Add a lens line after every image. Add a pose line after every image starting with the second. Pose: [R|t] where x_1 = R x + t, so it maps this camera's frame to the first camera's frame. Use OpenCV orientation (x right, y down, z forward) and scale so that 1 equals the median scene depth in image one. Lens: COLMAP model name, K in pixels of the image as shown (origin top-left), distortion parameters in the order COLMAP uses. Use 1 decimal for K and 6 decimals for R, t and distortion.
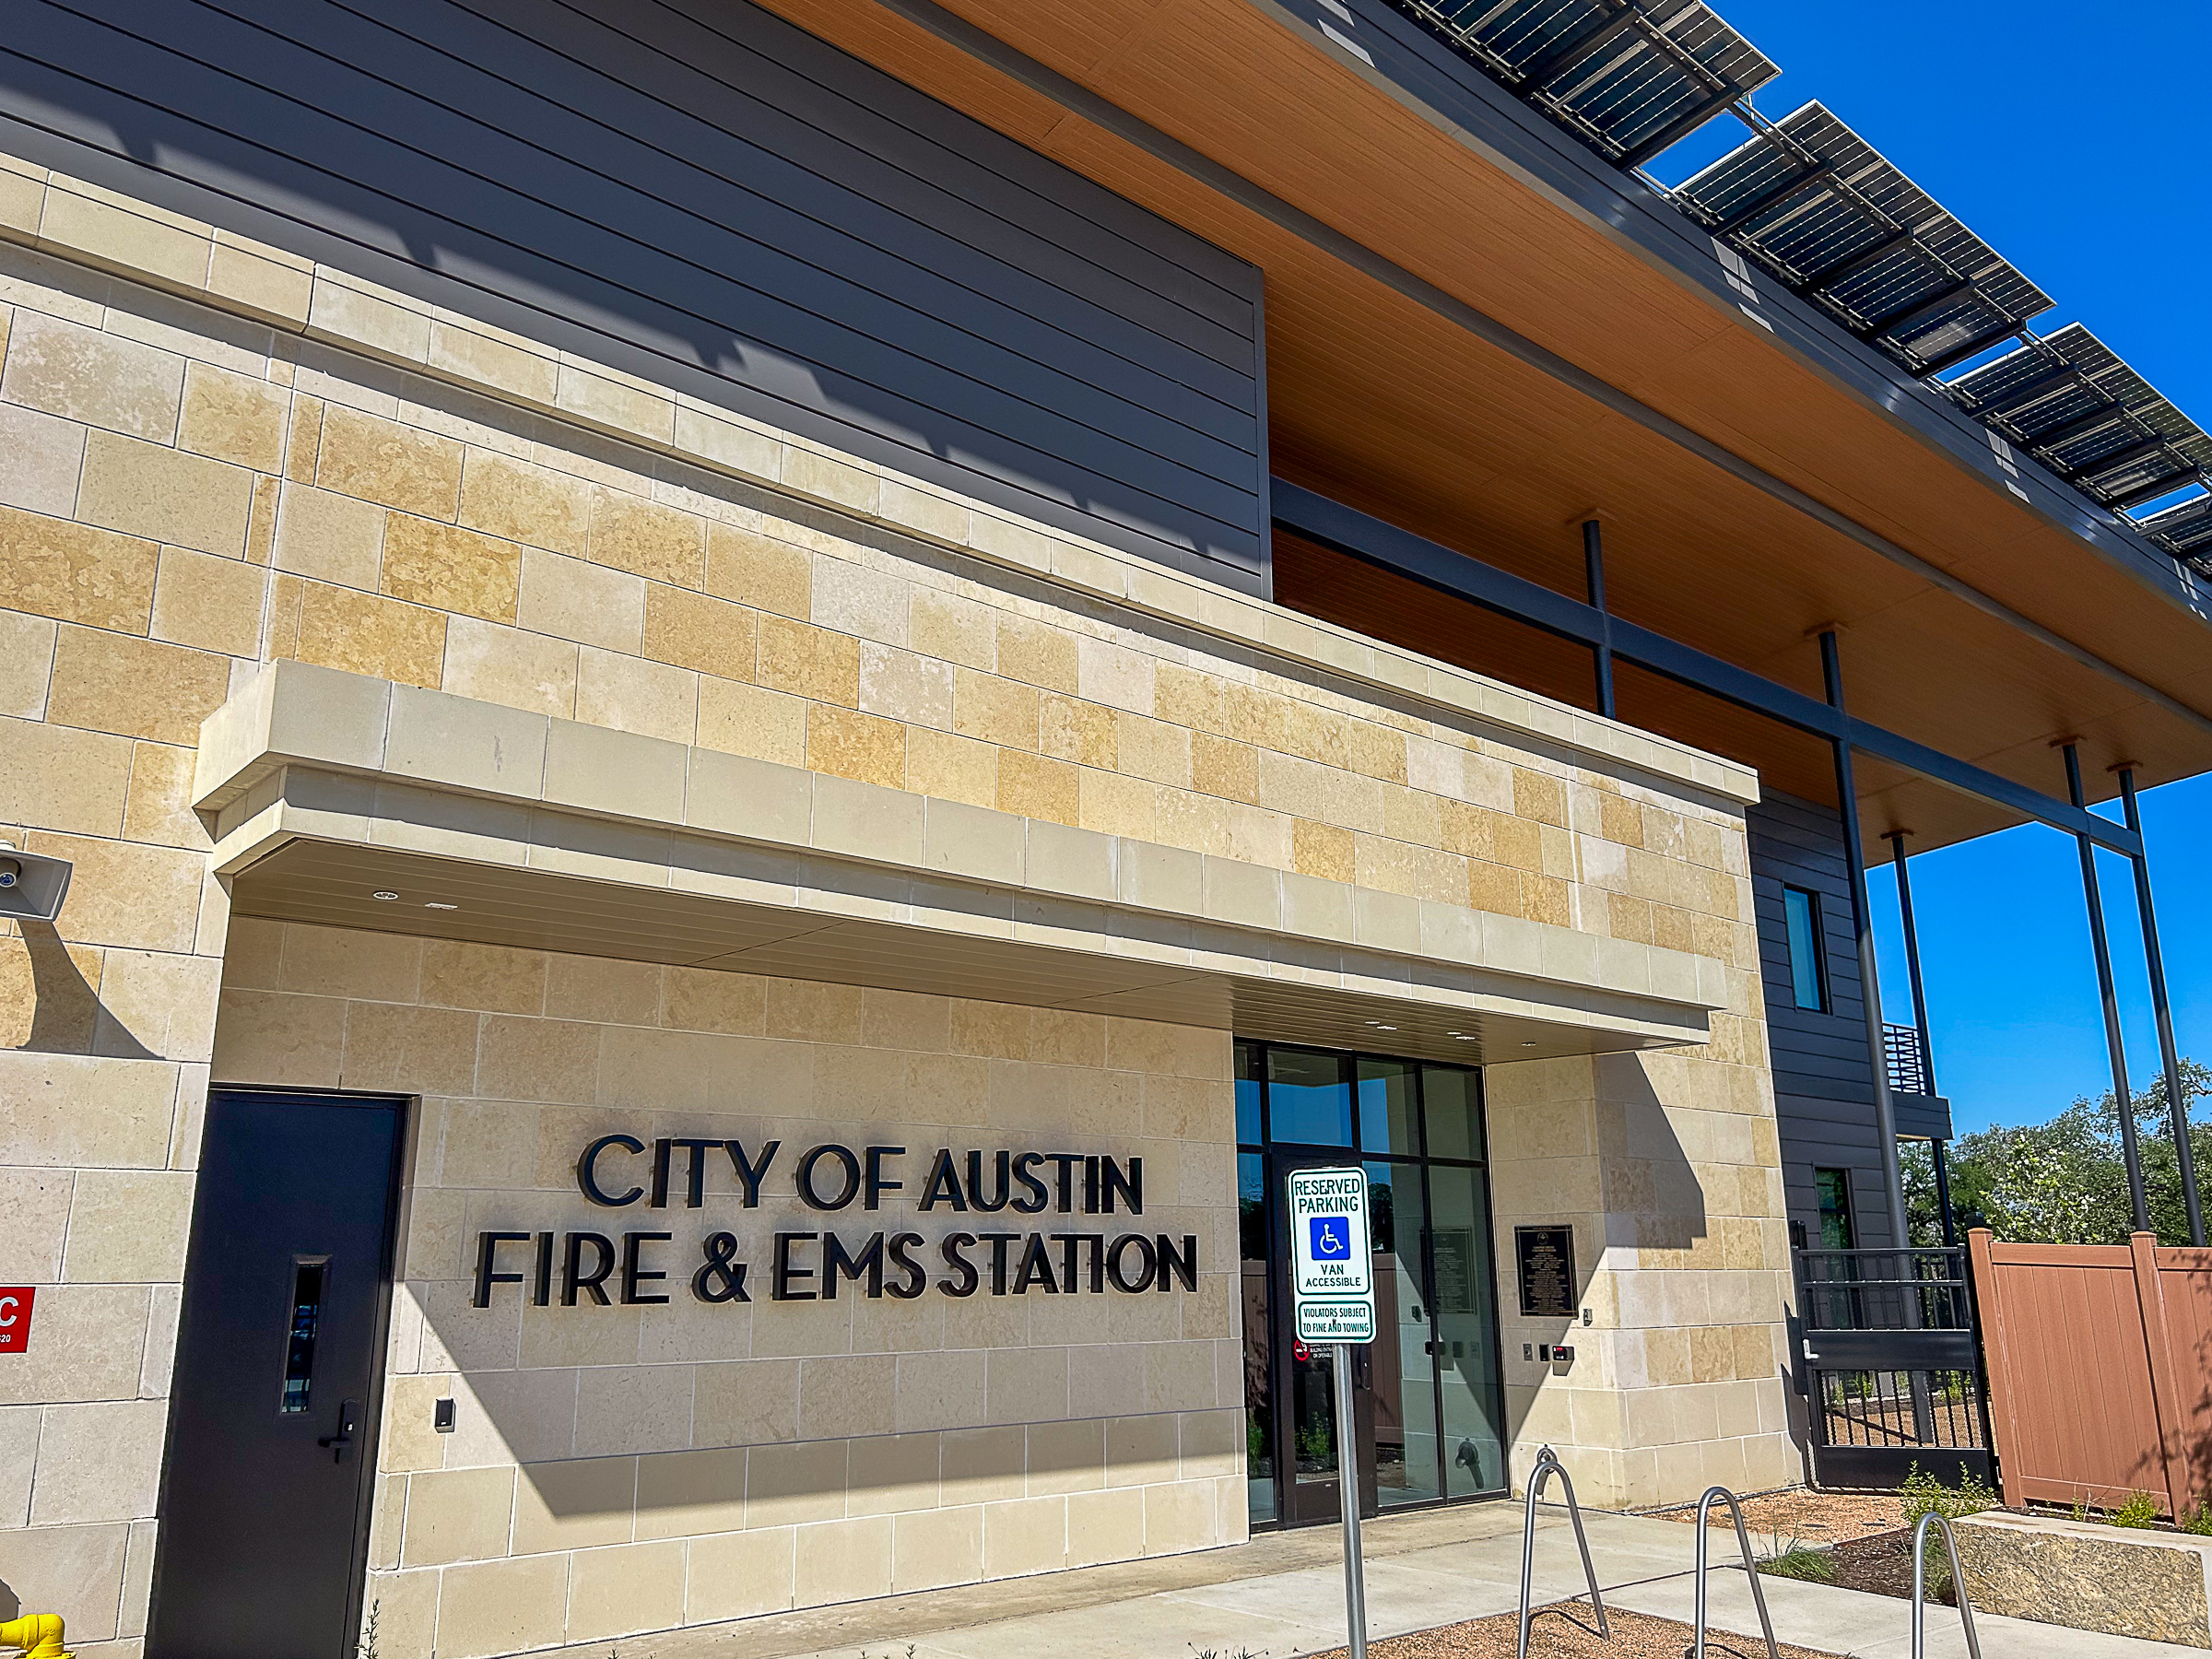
lens RADIAL K [[1708.6, 0, 1106.0], [0, 1708.6, 829.5], [0, 0, 1]] dist [0.114921, -0.307188]
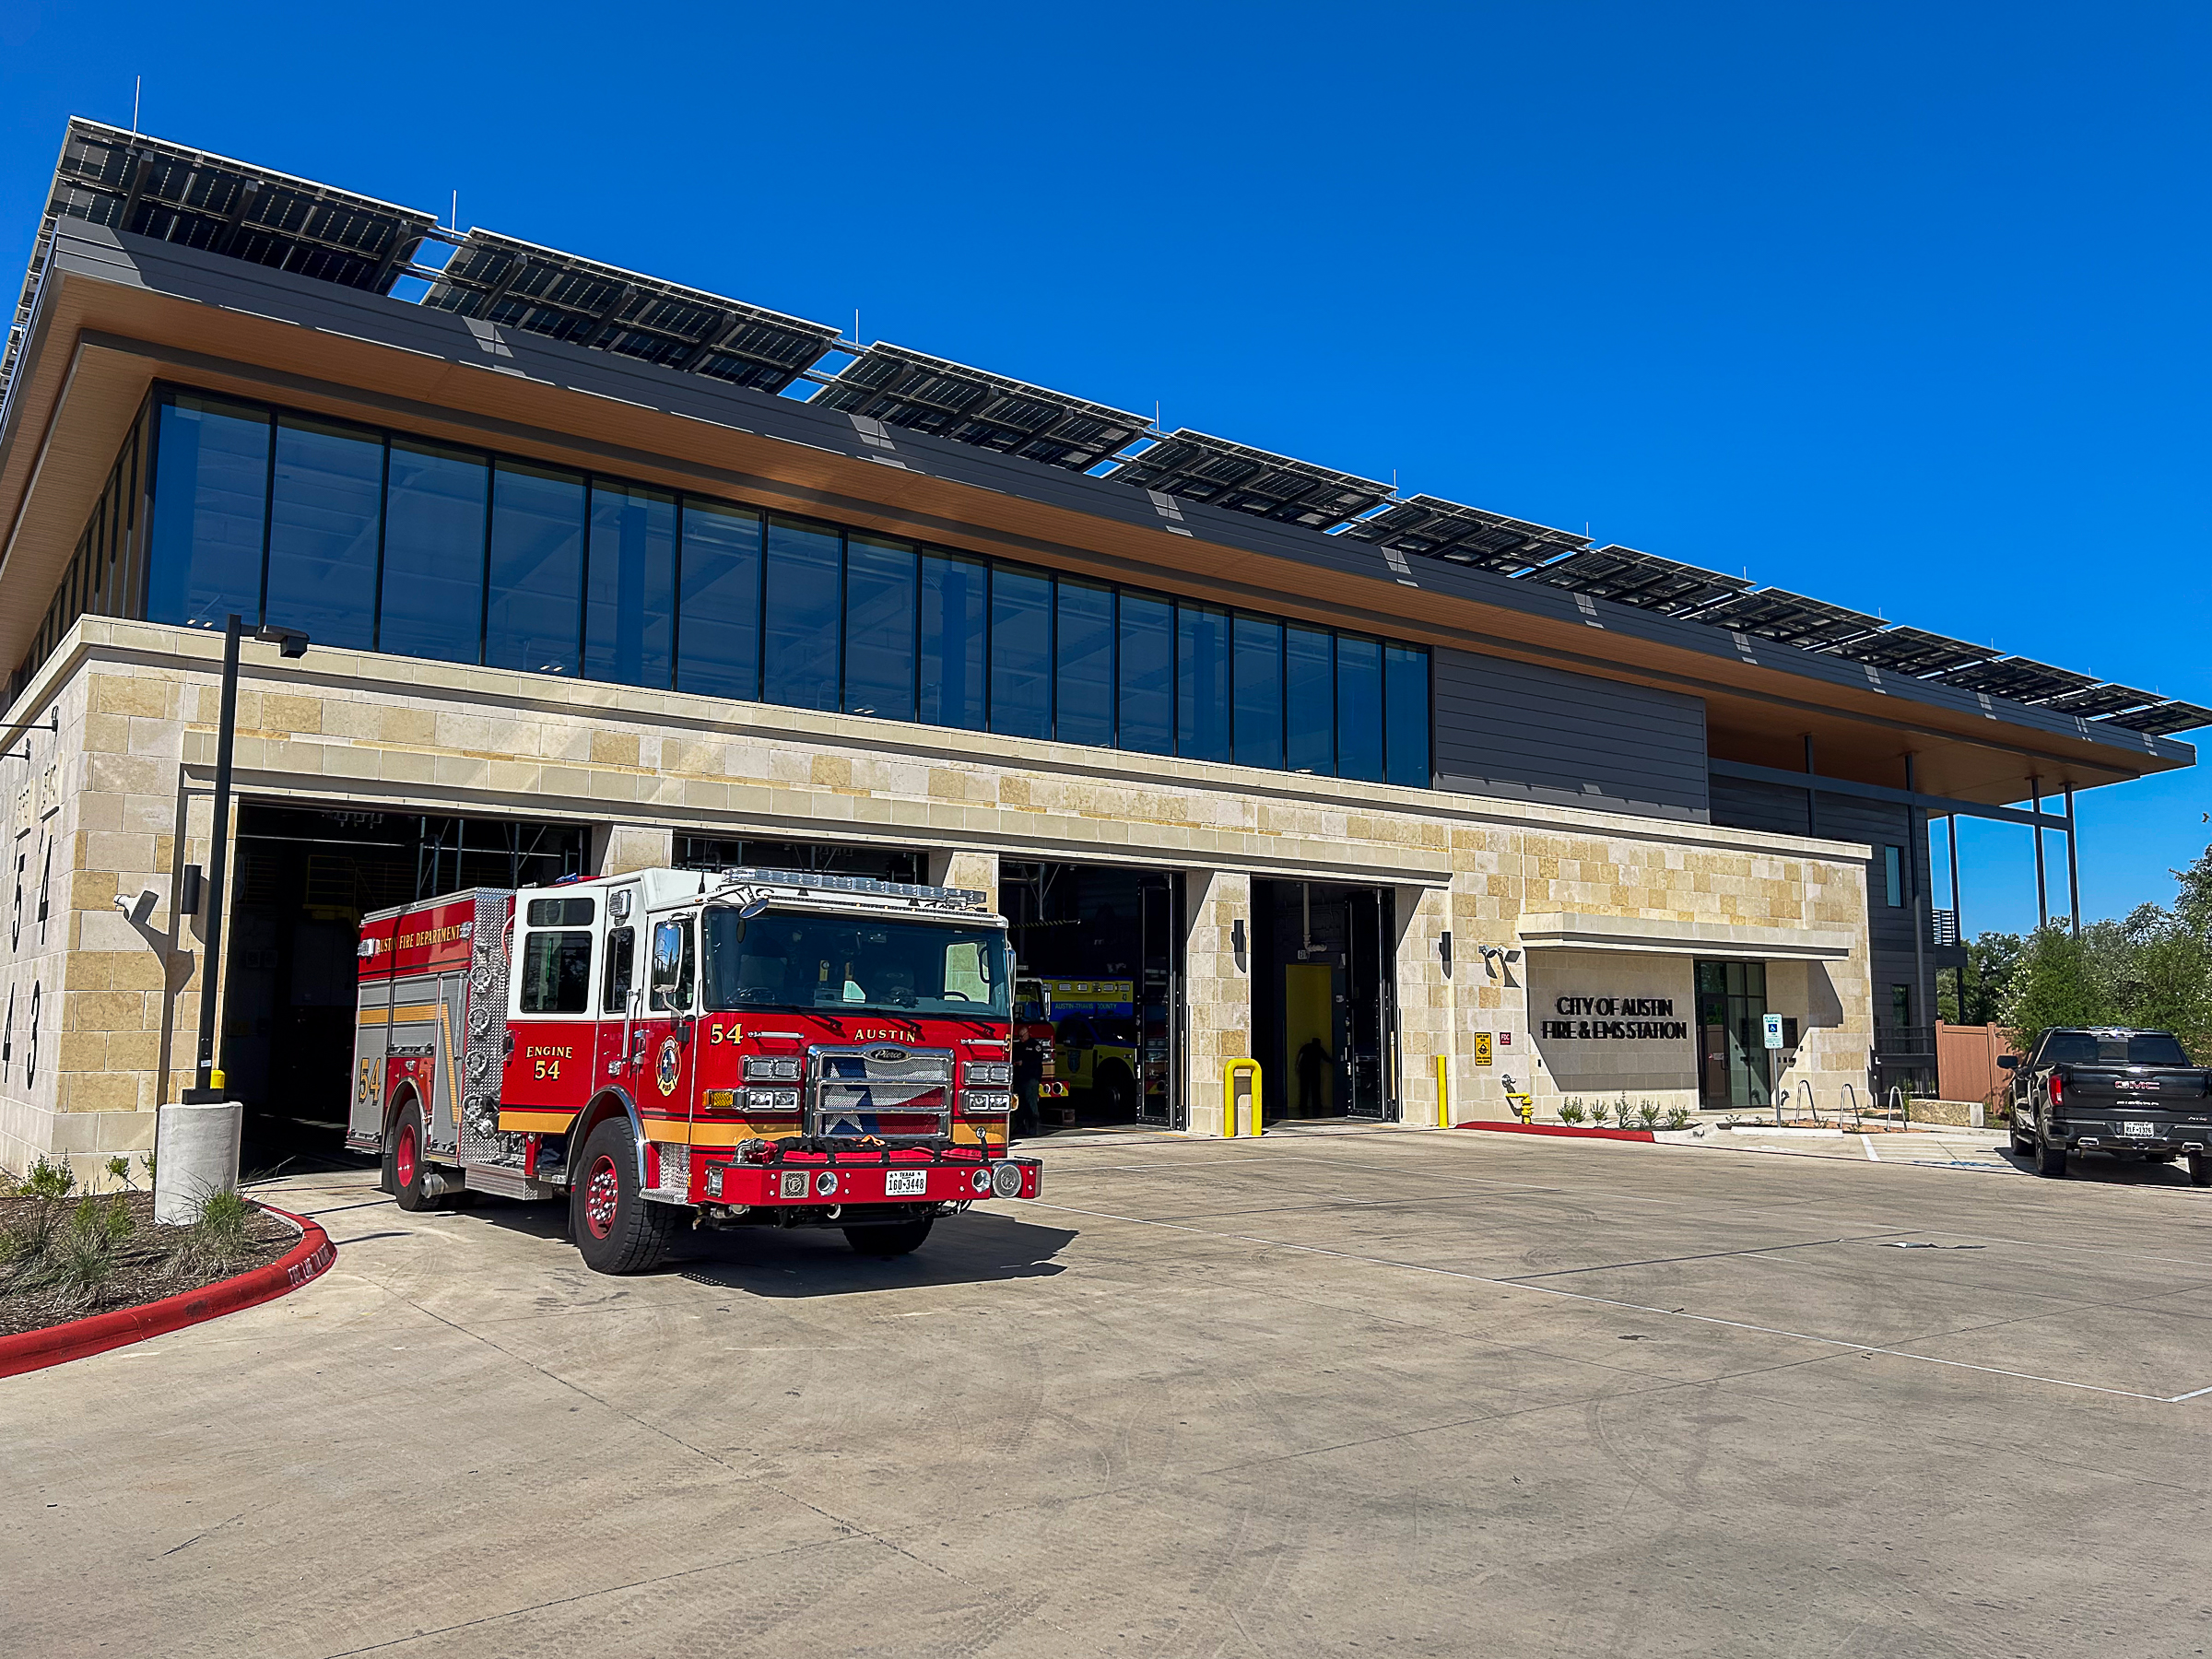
lens RADIAL K [[1708.6, 0, 1106.0], [0, 1708.6, 829.5], [0, 0, 1]] dist [0.114921, -0.307188]
pose [[0.998143, 0.007160, -0.060493, -0.767213], [0.001330, 0.990271, 0.139149, -0.527518], [0.060901, -0.138971, 0.988422, -2.036579]]
